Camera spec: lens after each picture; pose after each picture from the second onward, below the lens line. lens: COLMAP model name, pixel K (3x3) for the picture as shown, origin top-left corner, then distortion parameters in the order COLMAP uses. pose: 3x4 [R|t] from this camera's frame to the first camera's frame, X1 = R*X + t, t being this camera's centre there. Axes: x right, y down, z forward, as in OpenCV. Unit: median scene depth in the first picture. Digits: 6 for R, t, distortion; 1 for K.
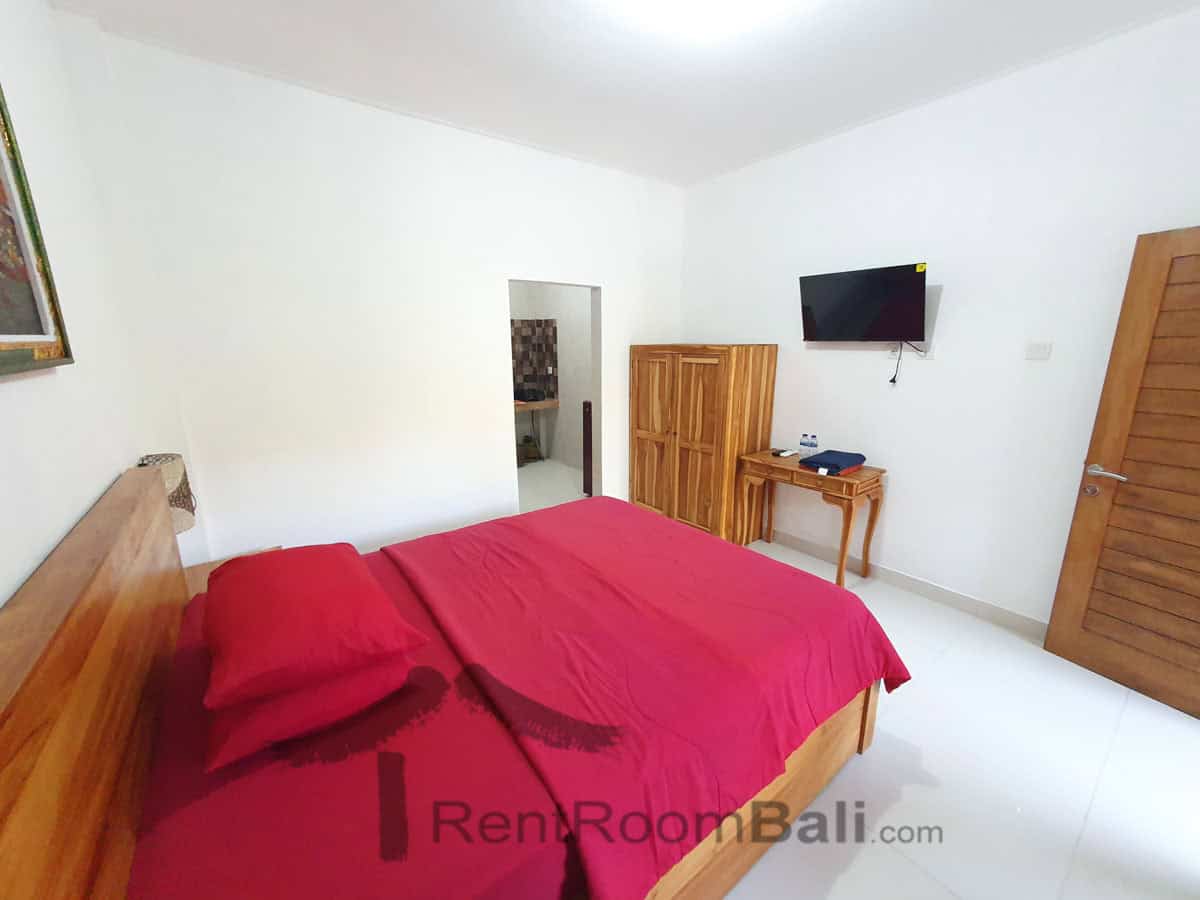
lens RADIAL K [[476.9, 0, 598.5], [0, 476.9, 451.5], [0, 0, 1]] dist [0.008813, 0.000301]
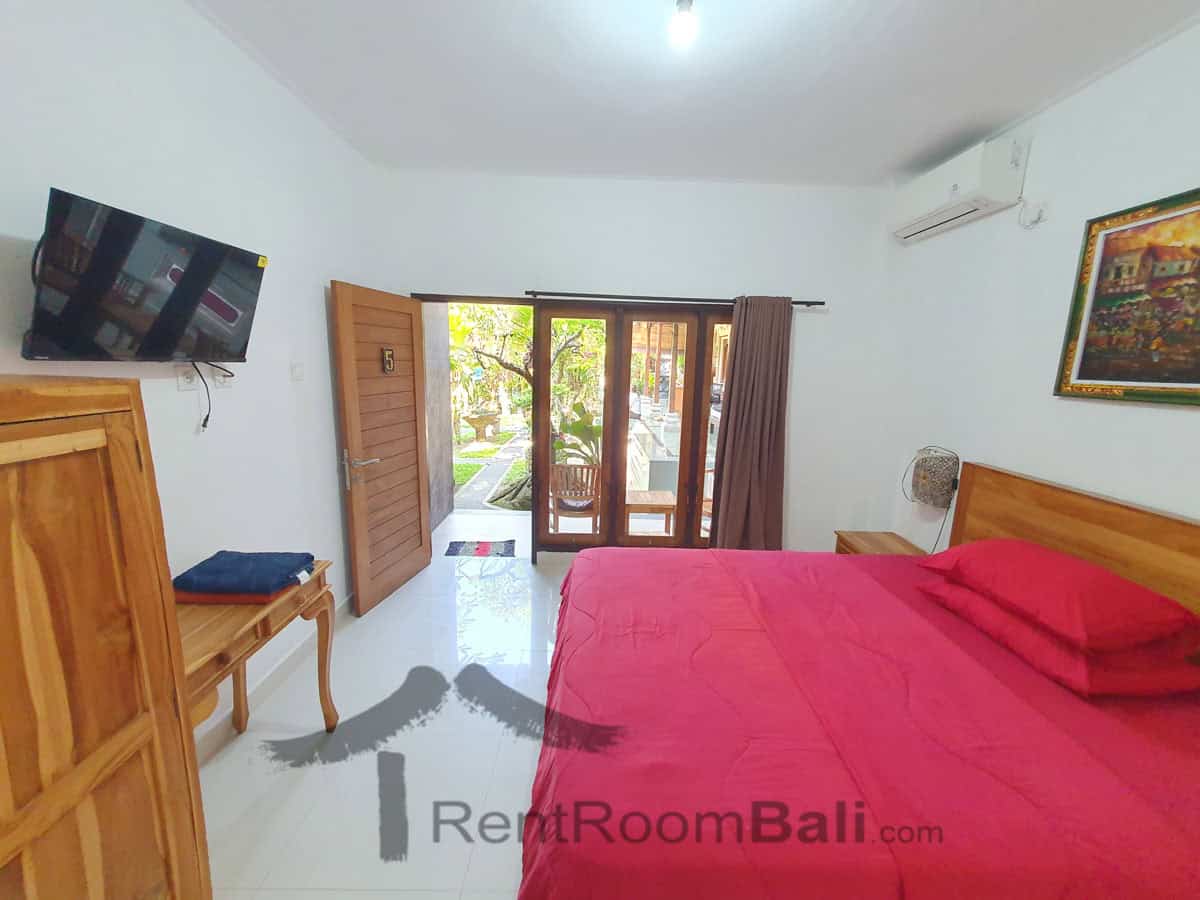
lens RADIAL K [[476.9, 0, 605.2], [0, 476.9, 449.4], [0, 0, 1]] dist [0.008813, 0.000301]
pose [[-0.815350, -0.123877, 0.565561, -0.080924], [0.105178, 0.928896, 0.355091, -0.138207], [-0.569335, 0.349008, -0.744346, 0.573179]]
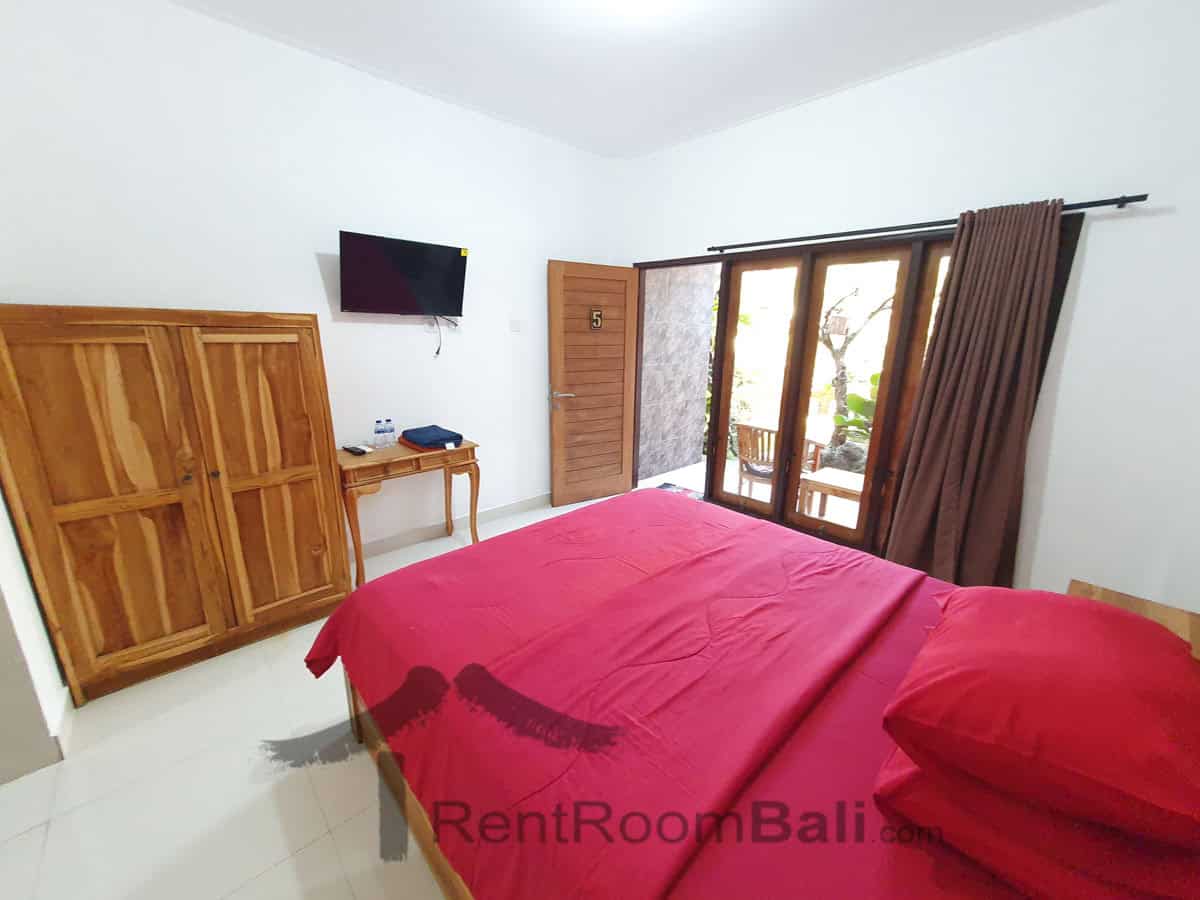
lens RADIAL K [[476.9, 0, 605.5], [0, 476.9, 451.7], [0, 0, 1]] dist [0.008813, 0.000301]
pose [[-0.131249, -0.247579, 0.959937, -0.260611], [0.206059, 0.940351, 0.270702, -0.073352], [-0.969698, 0.233333, -0.072404, 0.369638]]
